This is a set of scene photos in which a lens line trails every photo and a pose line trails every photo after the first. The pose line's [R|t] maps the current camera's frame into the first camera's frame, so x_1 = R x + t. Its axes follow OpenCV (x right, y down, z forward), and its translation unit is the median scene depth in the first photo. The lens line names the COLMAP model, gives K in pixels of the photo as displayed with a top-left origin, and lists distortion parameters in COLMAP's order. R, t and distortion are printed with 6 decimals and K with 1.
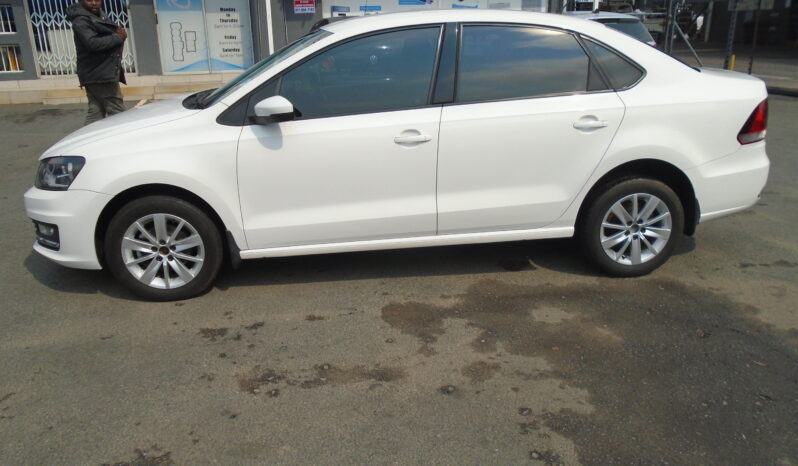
lens RADIAL K [[661.6, 0, 397.9], [0, 661.6, 232.7], [0, 0, 1]] dist [0.025791, -0.000494]
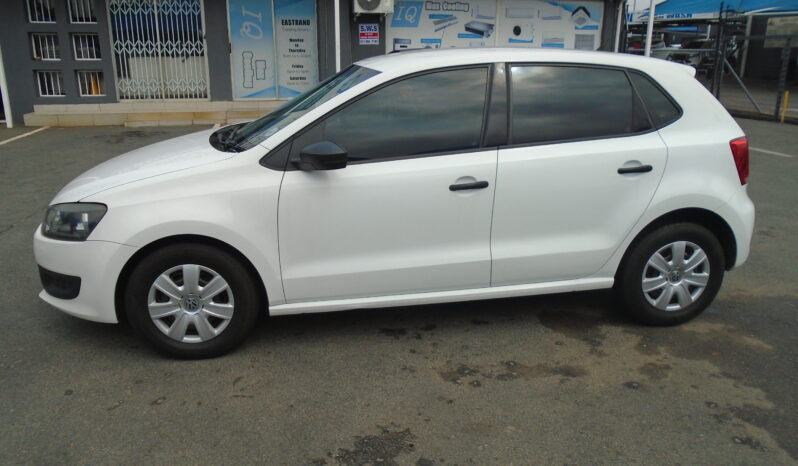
lens RADIAL K [[661.6, 0, 391.8], [0, 661.6, 234.4], [0, 0, 1]] dist [0.025791, -0.000494]
pose [[0.999558, 0.022413, -0.019538, -0.147719], [-0.023166, 0.998963, -0.039204, 0.016810], [0.018639, 0.039639, 0.999040, -0.065170]]
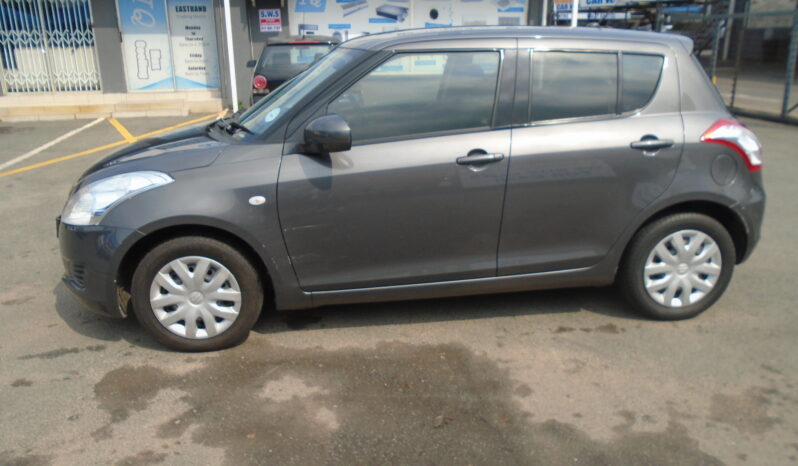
lens RADIAL K [[661.6, 0, 404.1], [0, 661.6, 228.8], [0, 0, 1]] dist [0.025791, -0.000494]
pose [[0.997152, 0.023340, -0.071709, 0.255786], [-0.025177, 0.999375, -0.024825, -0.038790], [0.071085, 0.026560, 0.997117, 0.084239]]
